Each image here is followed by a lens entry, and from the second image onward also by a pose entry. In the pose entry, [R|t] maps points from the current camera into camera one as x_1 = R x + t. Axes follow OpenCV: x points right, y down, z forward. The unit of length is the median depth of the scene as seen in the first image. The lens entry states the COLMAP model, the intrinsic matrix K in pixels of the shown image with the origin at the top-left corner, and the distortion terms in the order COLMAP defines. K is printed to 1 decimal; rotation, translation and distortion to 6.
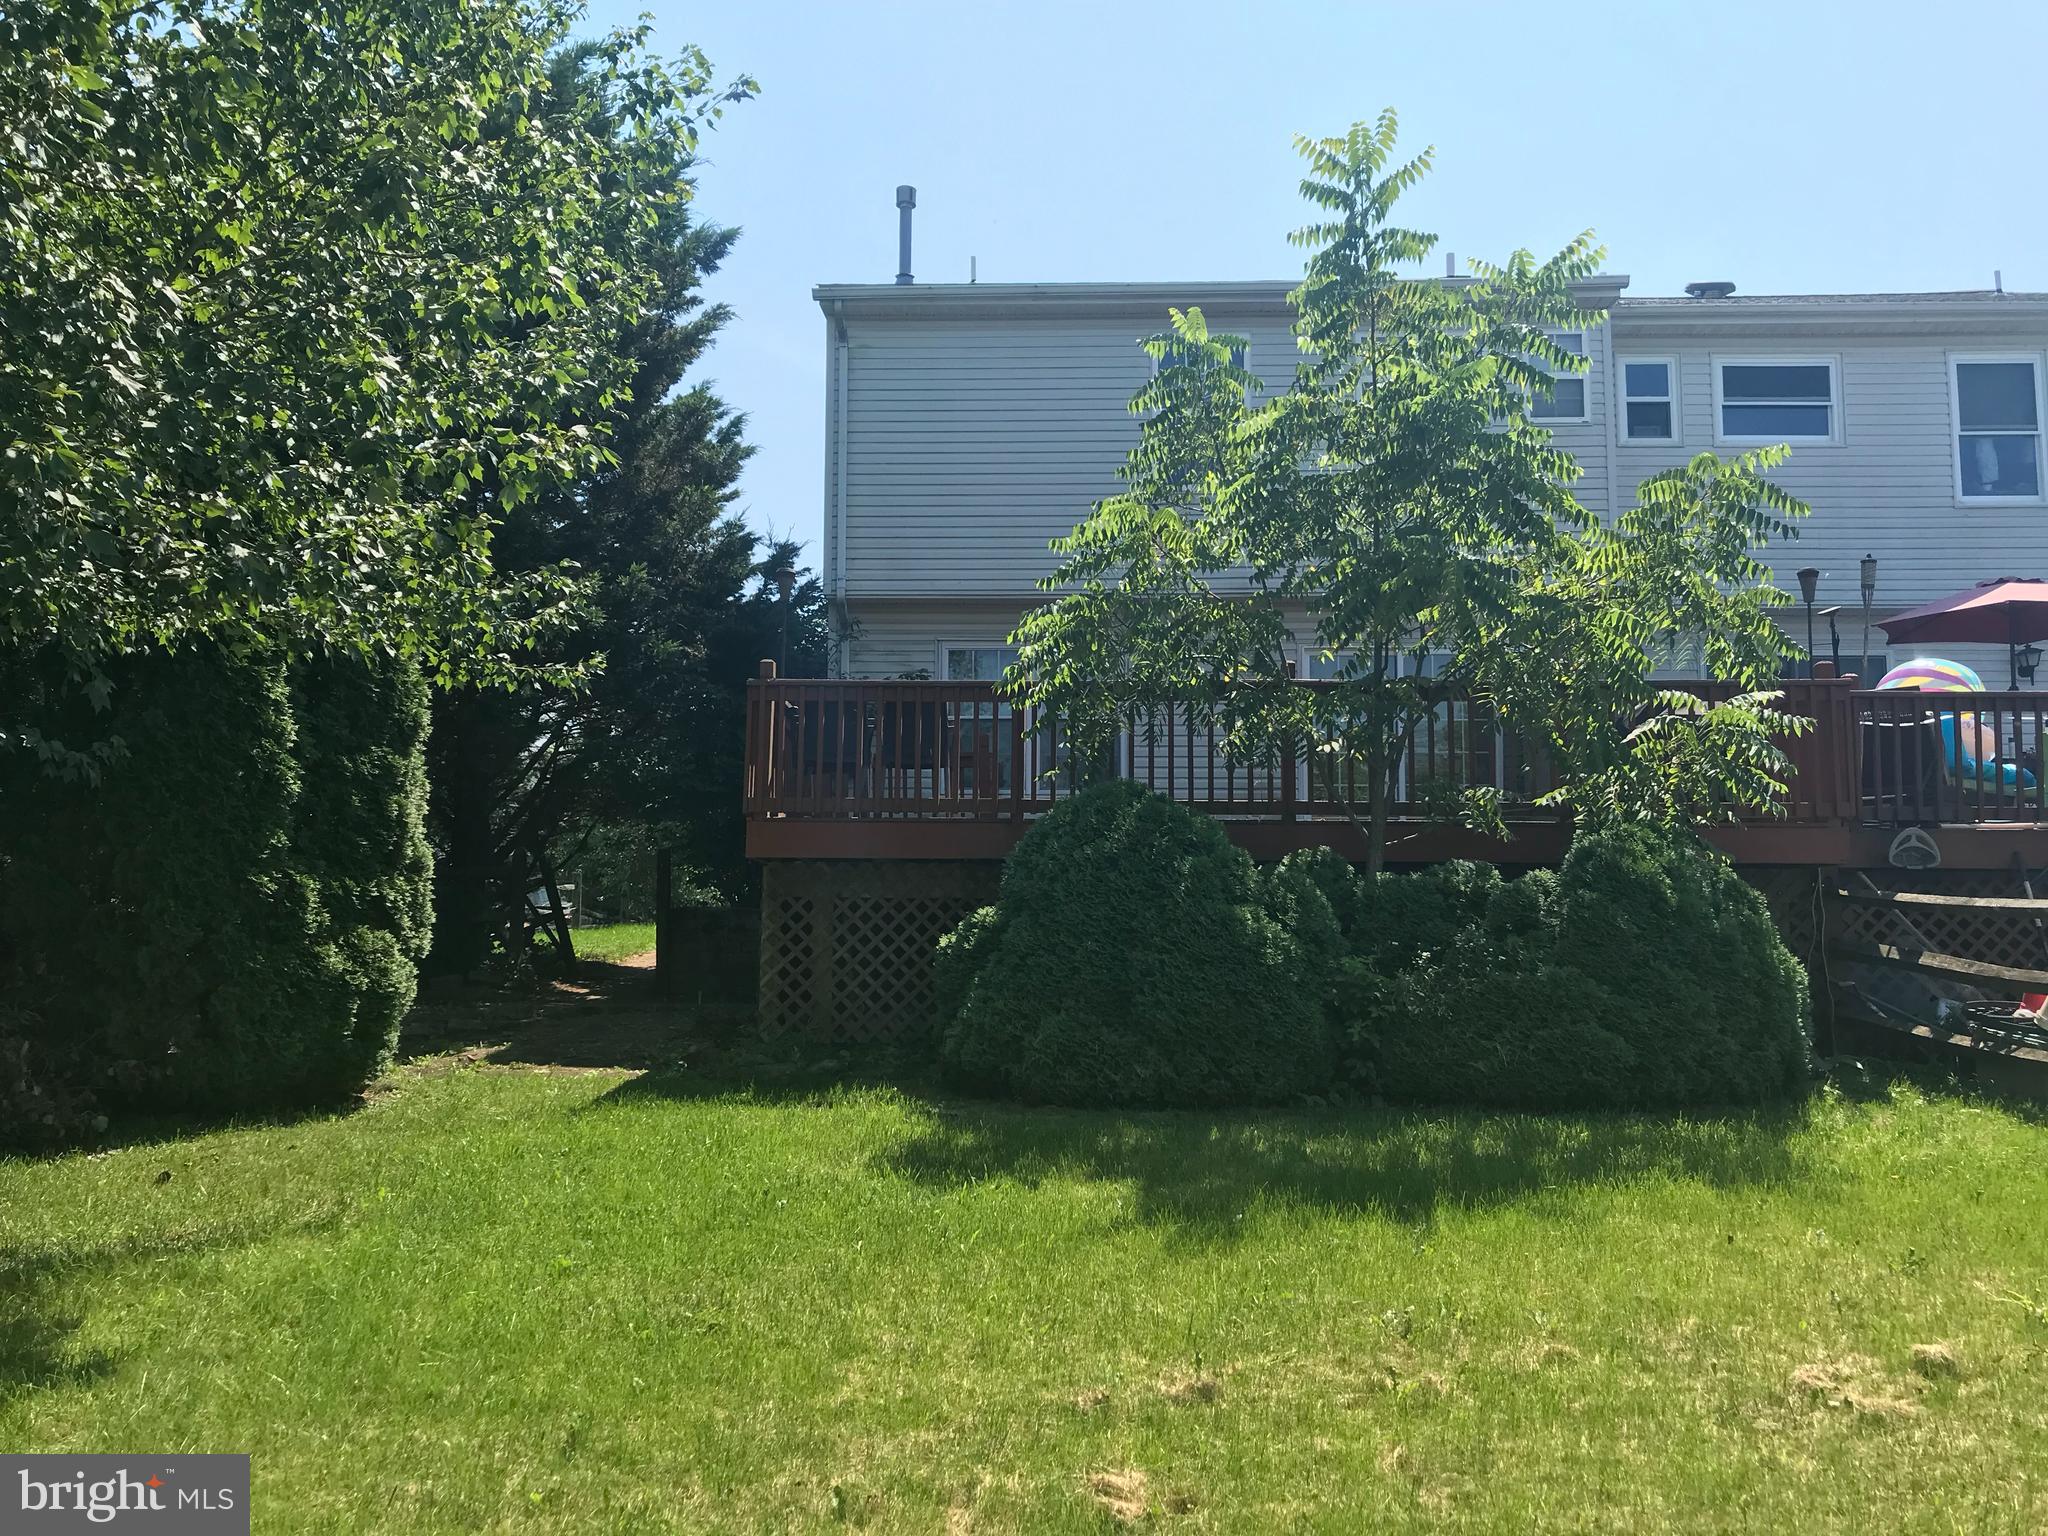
lens RADIAL K [[1686.7, 0, 1023.4], [0, 1686.7, 772.1], [0, 0, 1]] dist [0.040877, -0.049967]
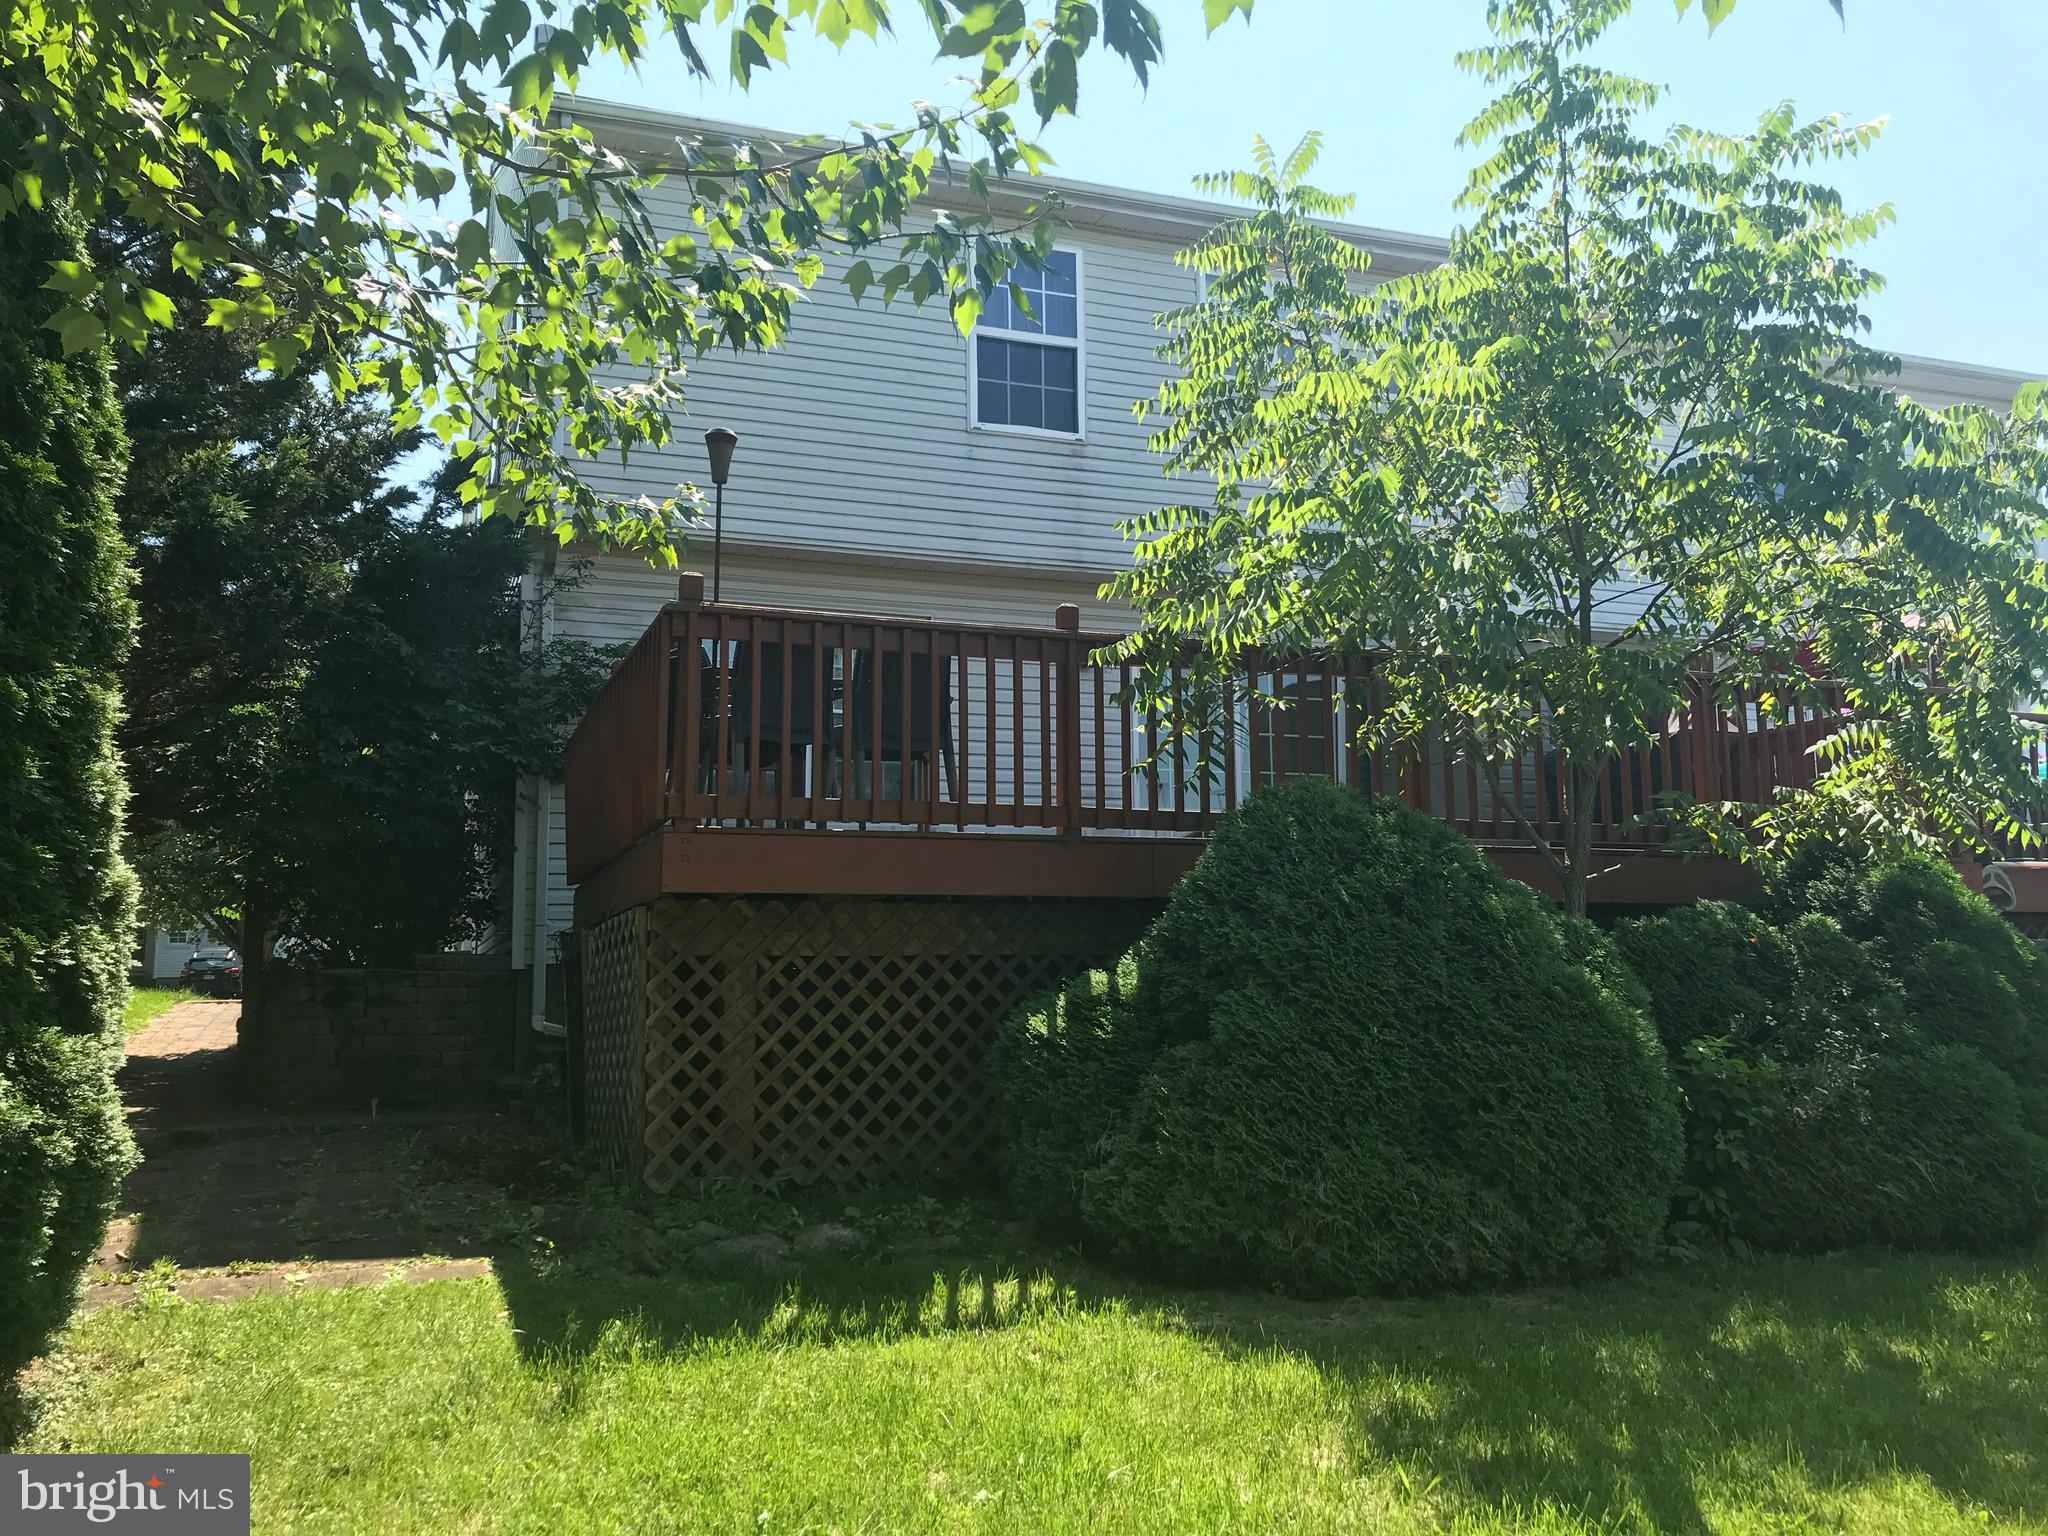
lens RADIAL K [[1686.7, 0, 1023.4], [0, 1686.7, 772.1], [0, 0, 1]] dist [0.040877, -0.049967]
pose [[0.923681, 0.032958, 0.381742, -0.266968], [-0.022516, 0.999241, -0.031788, 0.022747], [-0.382500, 0.020766, 0.923722, 0.373174]]
